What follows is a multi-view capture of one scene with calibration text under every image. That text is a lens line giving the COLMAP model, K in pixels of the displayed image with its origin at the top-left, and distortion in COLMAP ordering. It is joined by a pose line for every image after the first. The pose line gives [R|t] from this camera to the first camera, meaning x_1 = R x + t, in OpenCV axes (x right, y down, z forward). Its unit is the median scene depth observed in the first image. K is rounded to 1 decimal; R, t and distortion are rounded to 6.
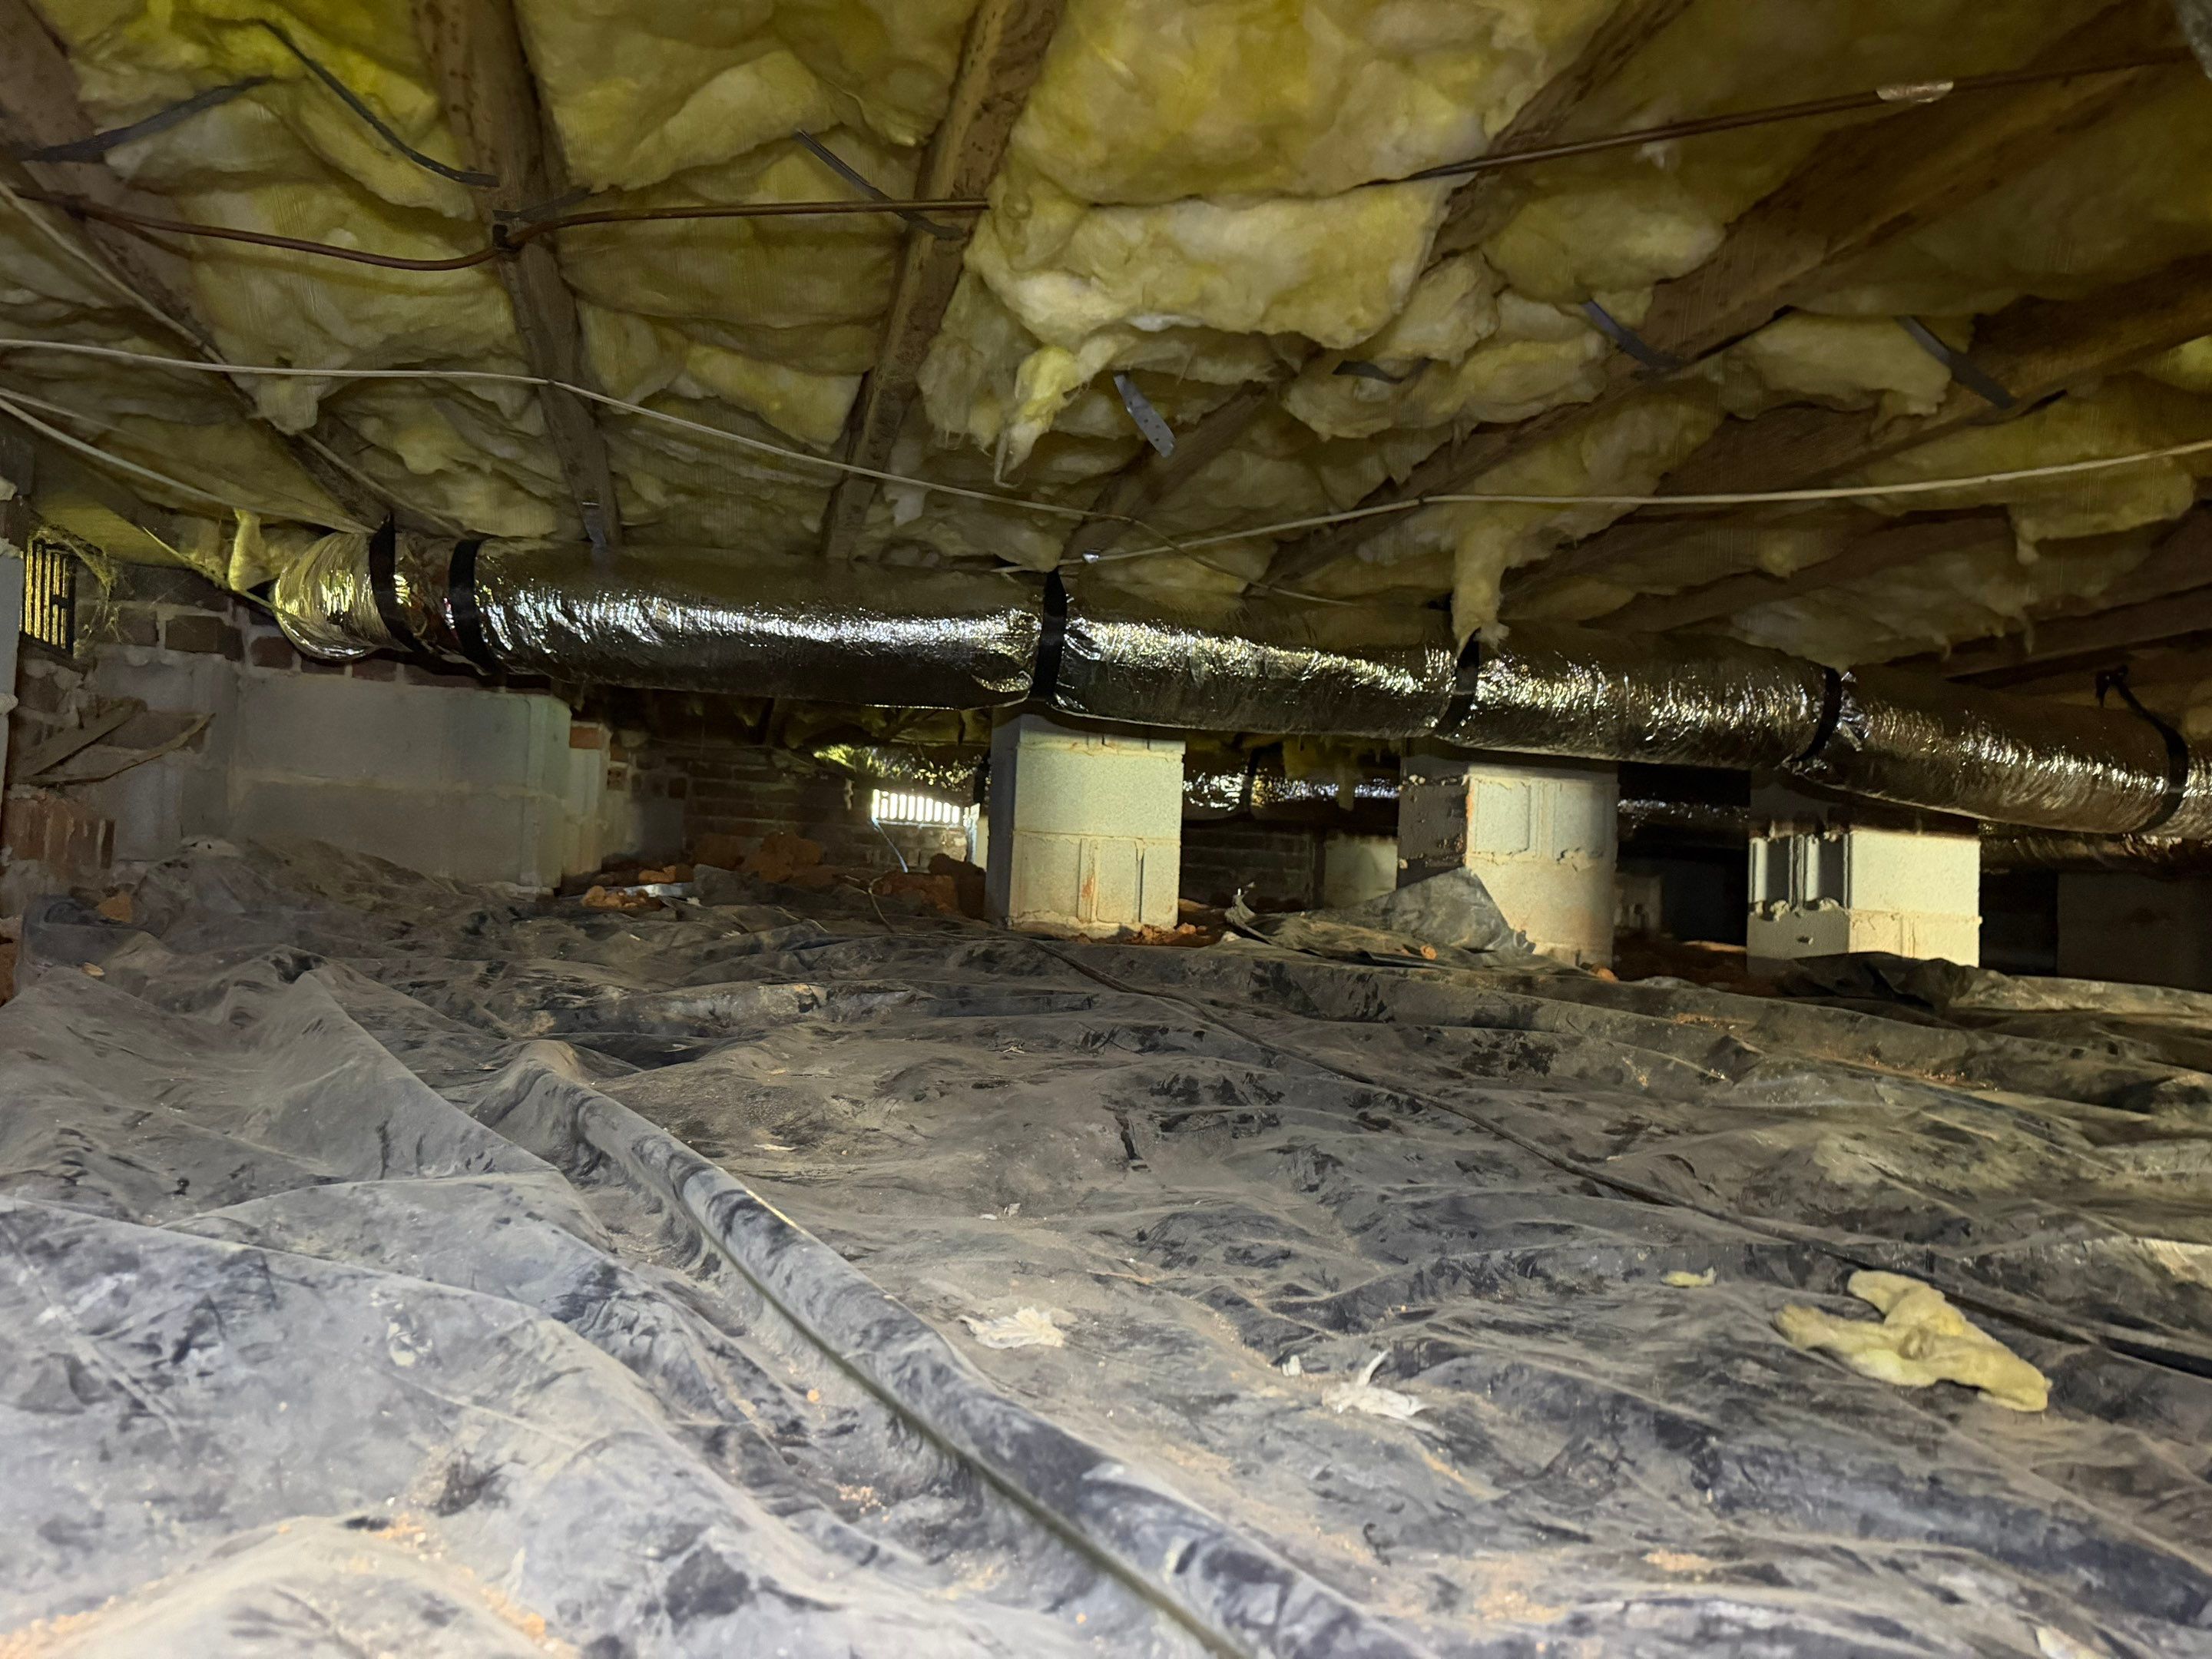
lens RADIAL K [[1526.2, 0, 1092.5], [0, 1526.2, 791.0], [0, 0, 1]] dist [-0.033560, 0.002284]
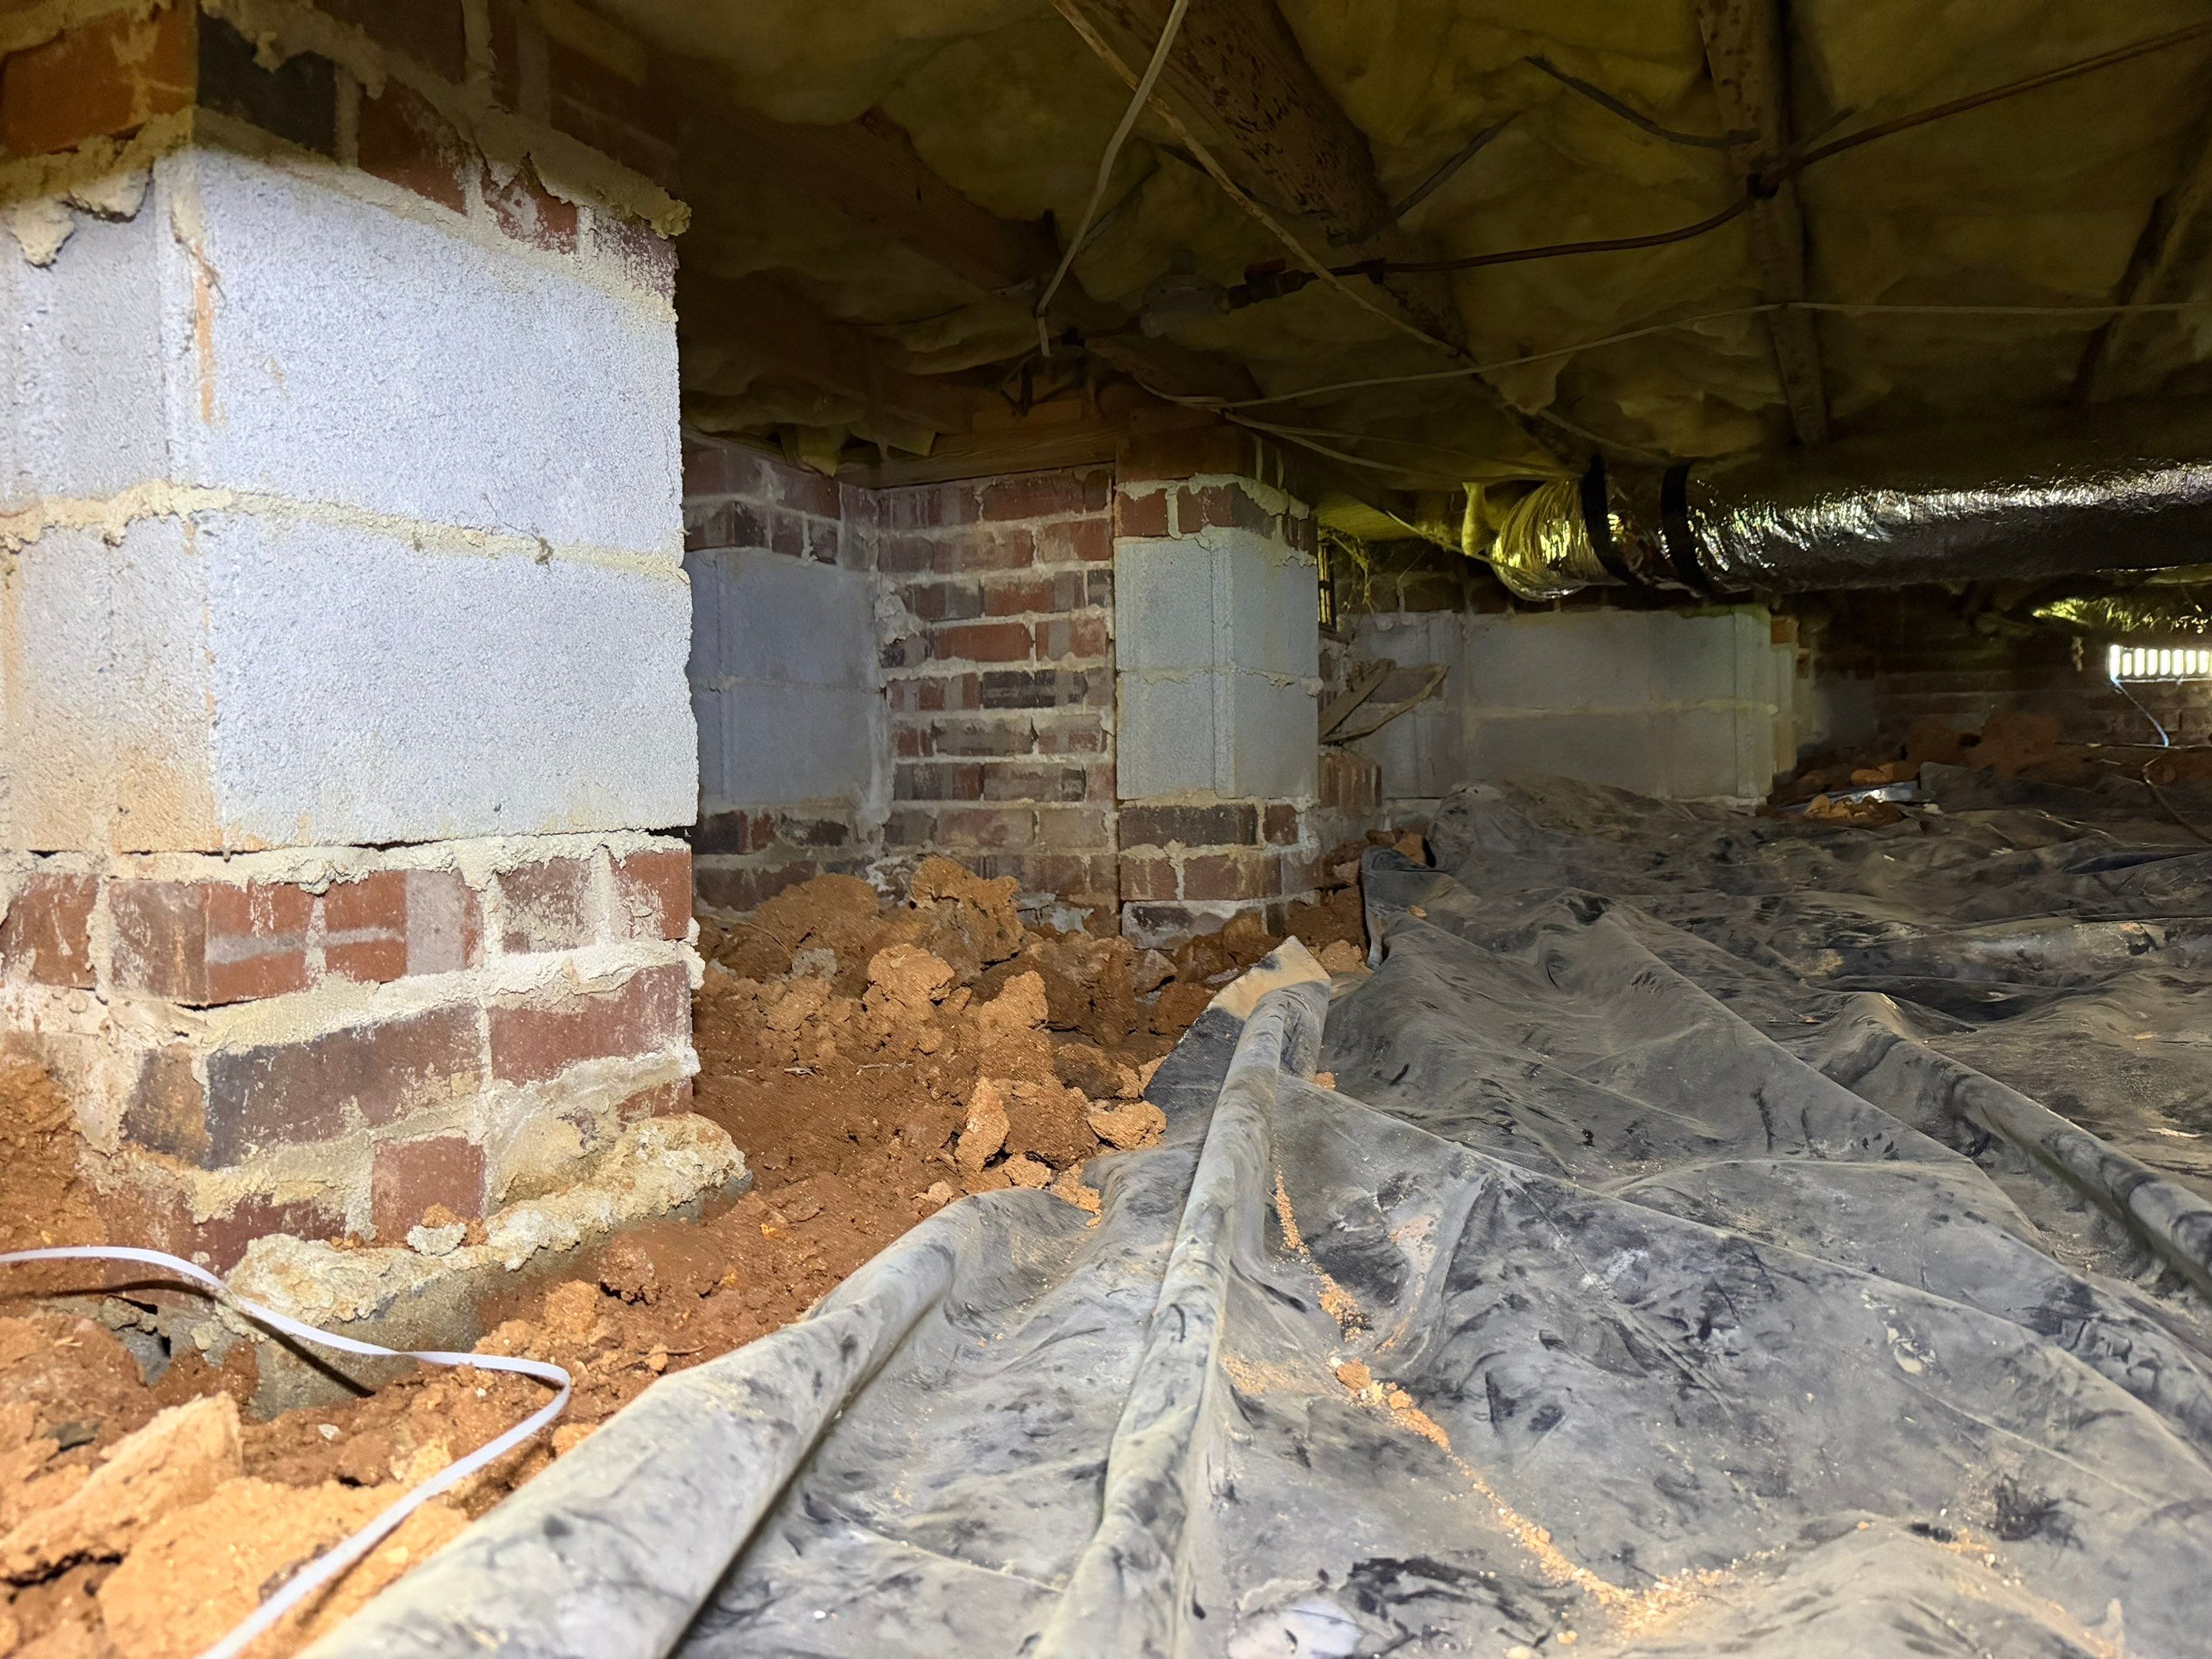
lens RADIAL K [[1519.1, 0, 1106.0], [0, 1519.1, 829.5], [0, 0, 1]] dist [0.001810, -0.038535]
pose [[0.746192, -0.039192, -0.664576, -0.125508], [0.103645, 0.992932, 0.057818, -0.090574], [0.657613, -0.112023, 0.744980, -0.090003]]
